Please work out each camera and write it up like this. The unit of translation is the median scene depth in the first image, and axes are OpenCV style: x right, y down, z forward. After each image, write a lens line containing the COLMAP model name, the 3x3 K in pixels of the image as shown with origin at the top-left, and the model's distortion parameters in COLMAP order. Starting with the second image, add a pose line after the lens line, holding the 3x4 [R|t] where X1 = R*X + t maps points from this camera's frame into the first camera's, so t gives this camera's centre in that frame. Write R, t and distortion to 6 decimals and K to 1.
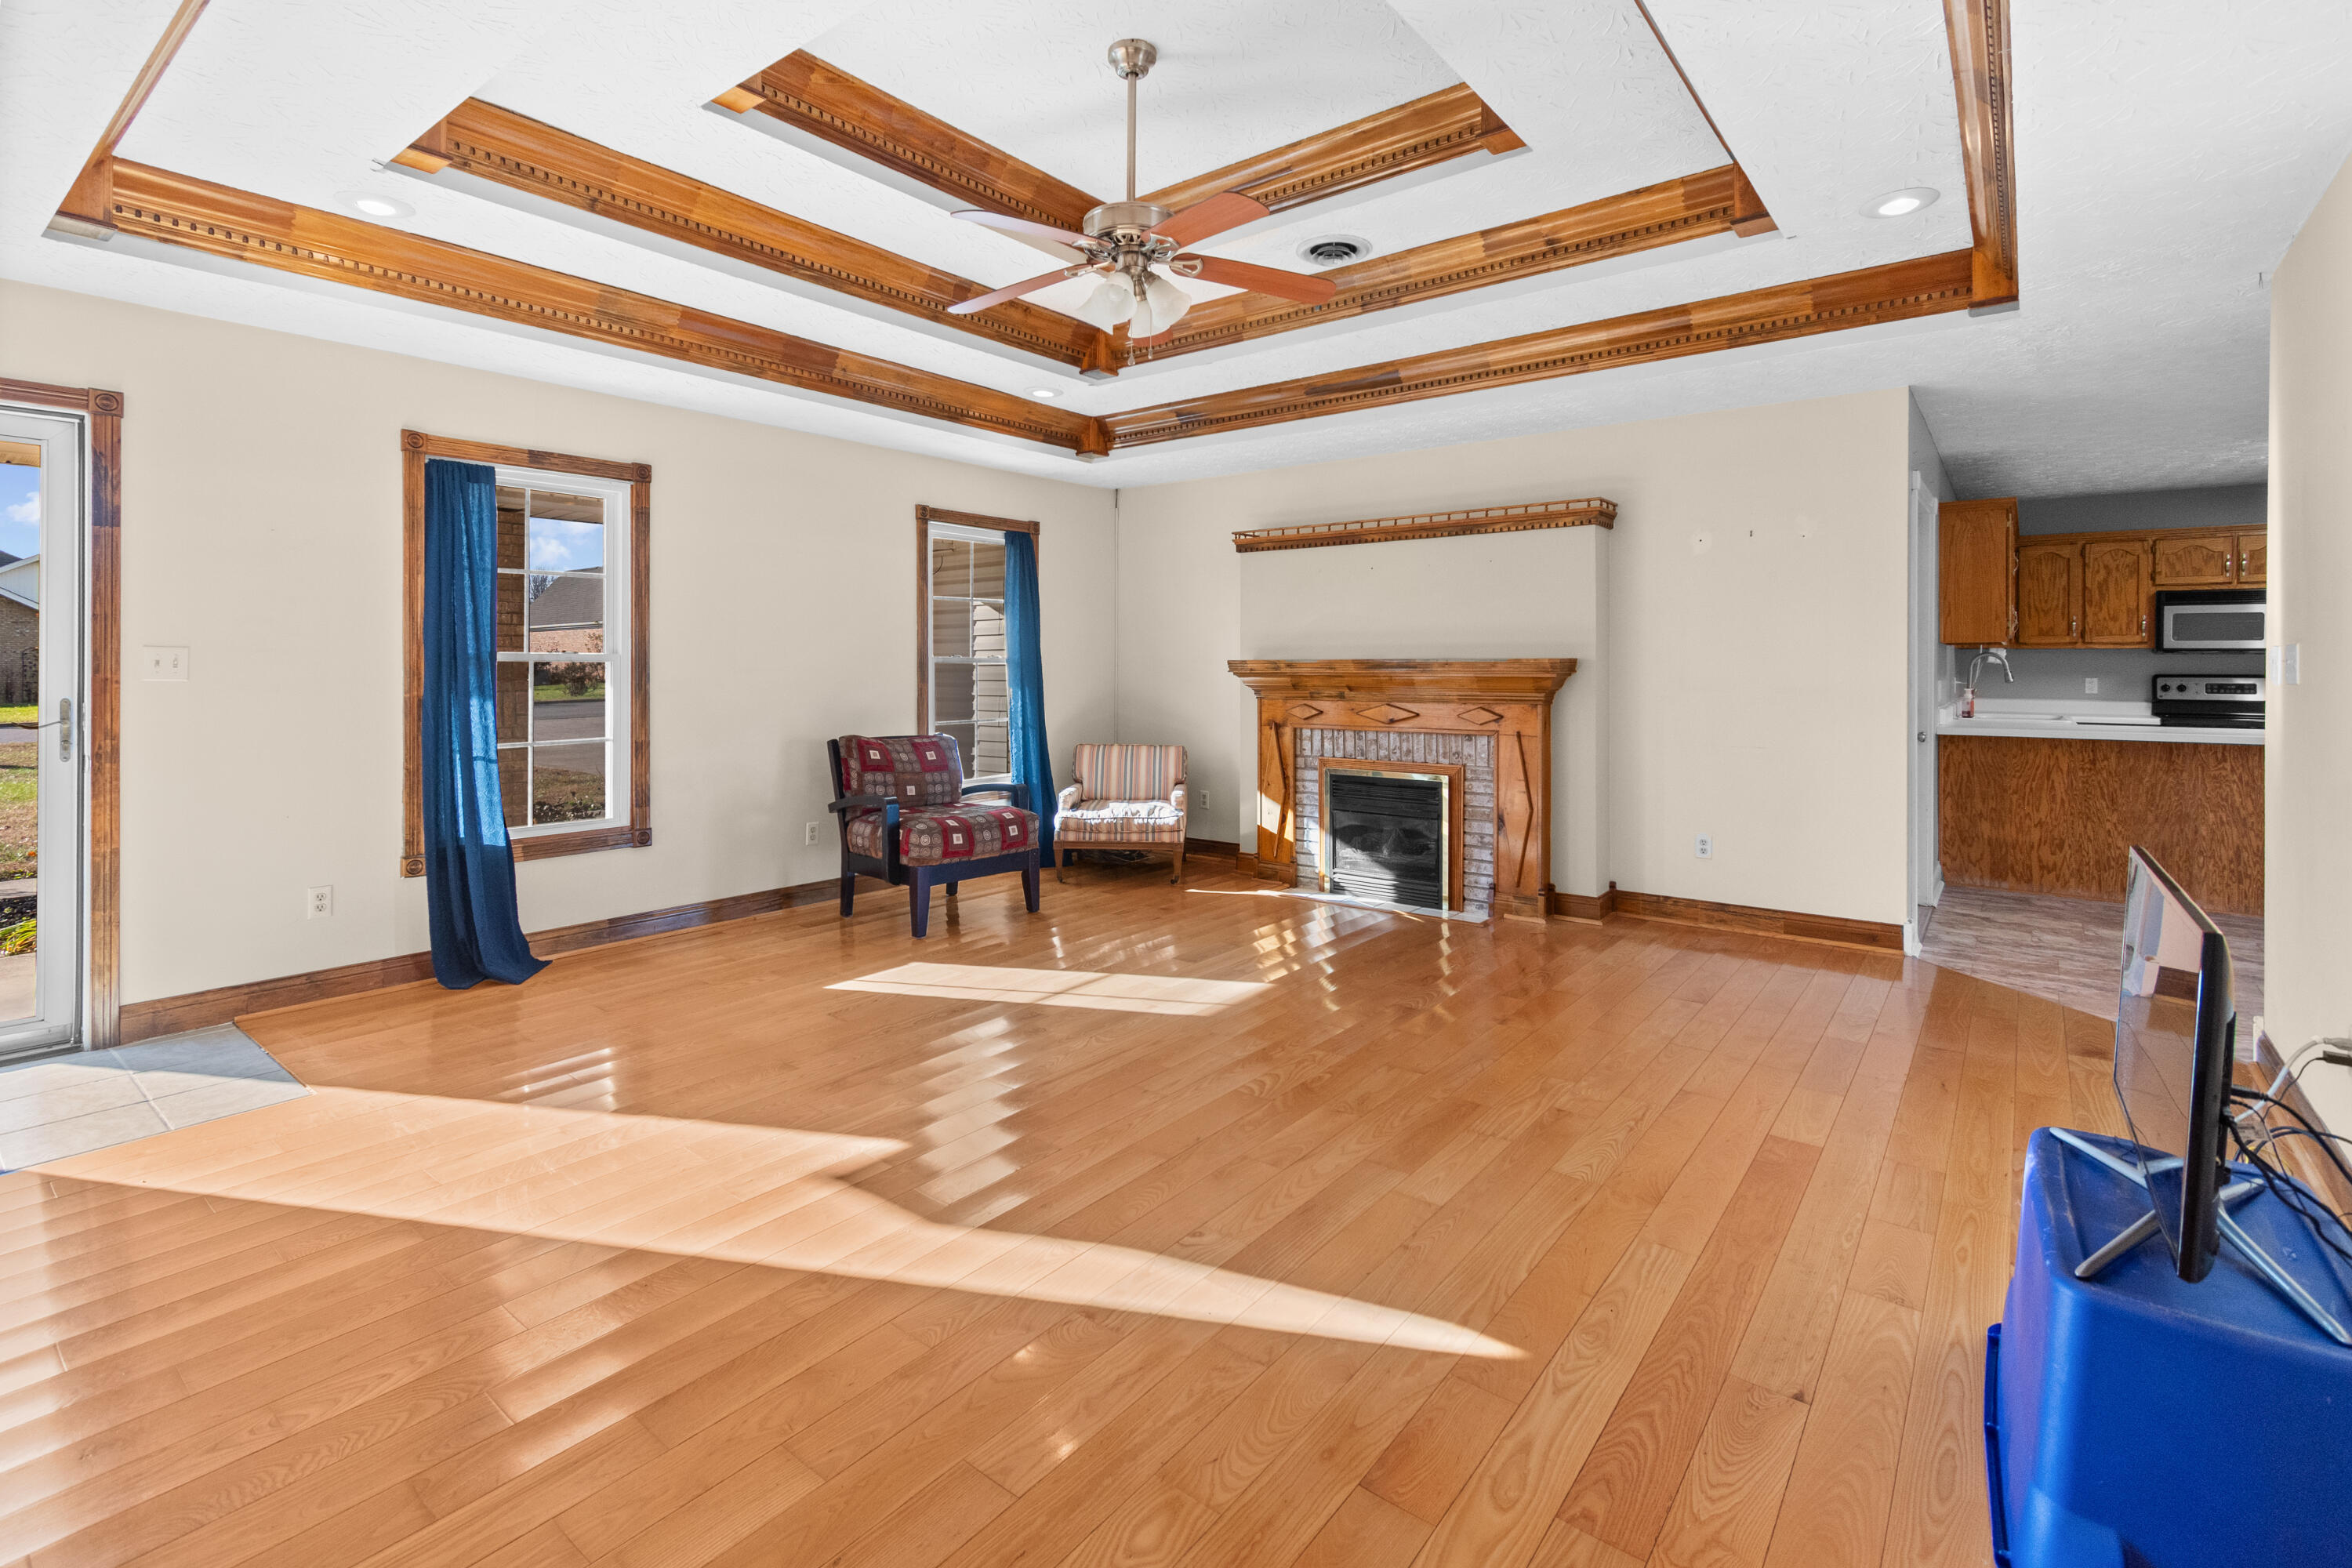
lens RADIAL K [[1080.5, 0, 1171.6], [0, 1080.5, 678.7], [0, 0, 1]] dist [-0.000651, -0.000059]
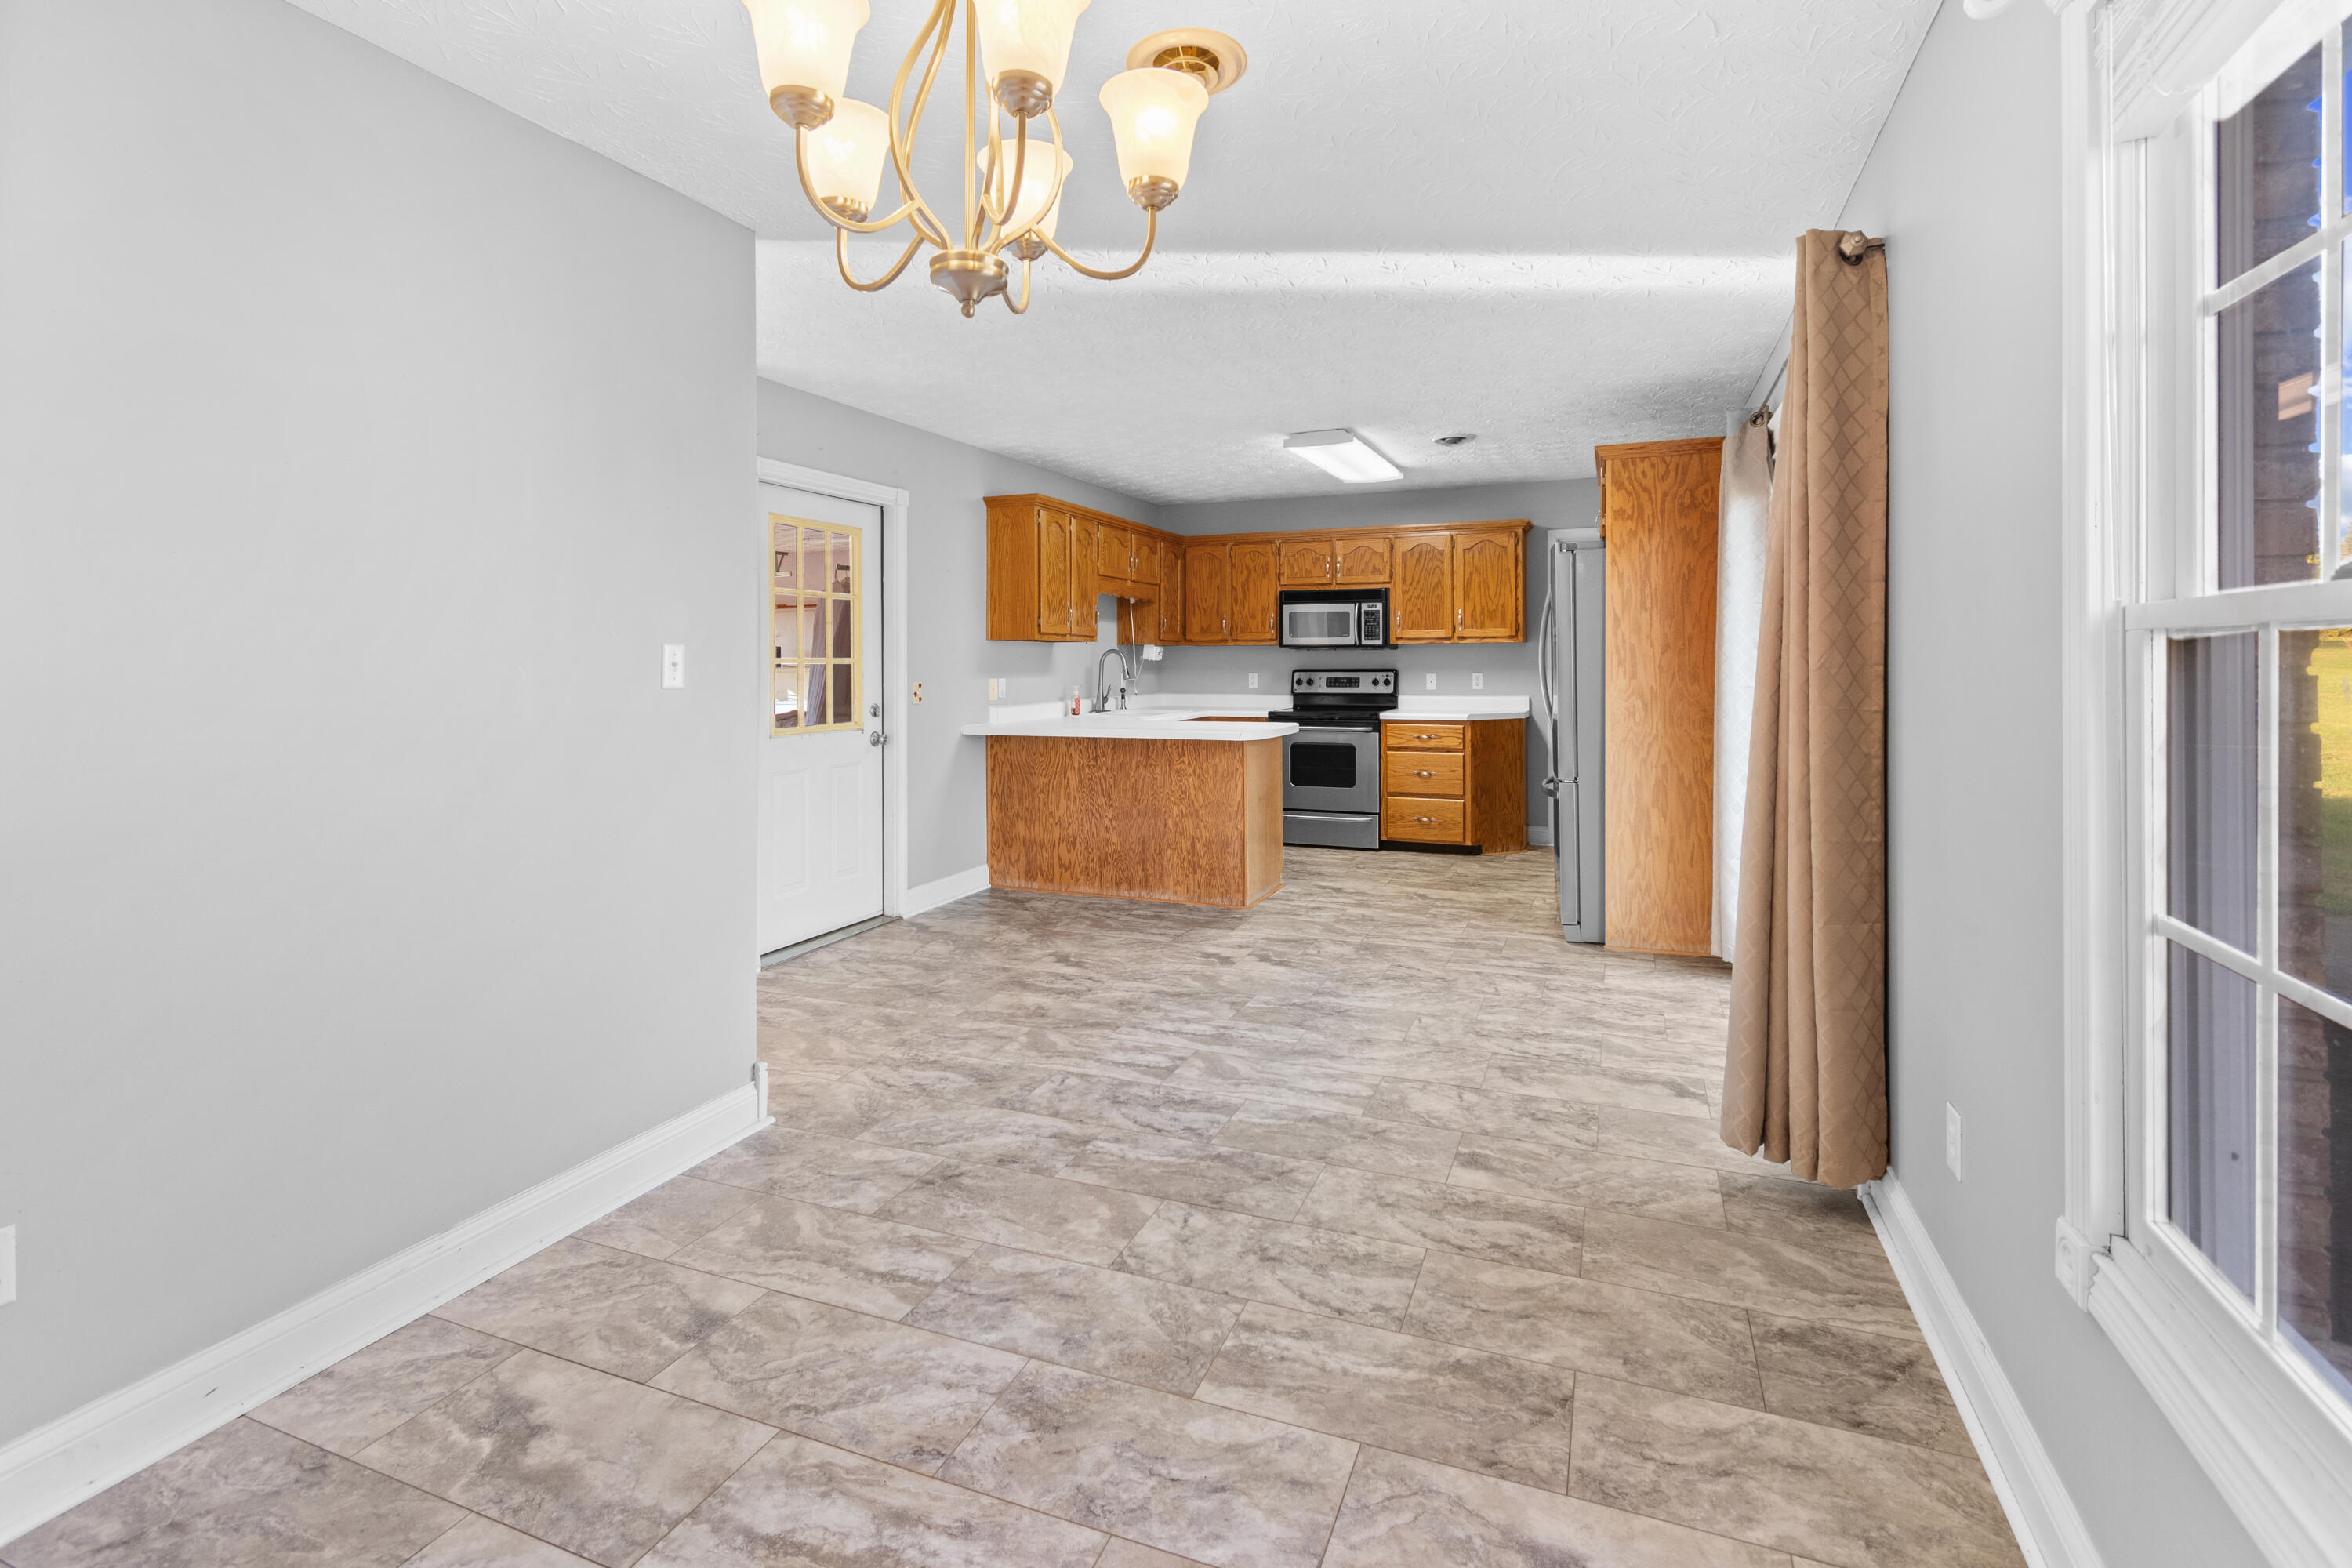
lens RADIAL K [[1080.5, 0, 1171.6], [0, 1080.5, 678.7], [0, 0, 1]] dist [-0.000651, -0.000059]
pose [[0.960682, -0.012504, 0.277369, 0.495565], [0.011949, 0.999922, 0.003692, -0.000173], [-0.277394, -0.000233, 0.960756, 0.011575]]
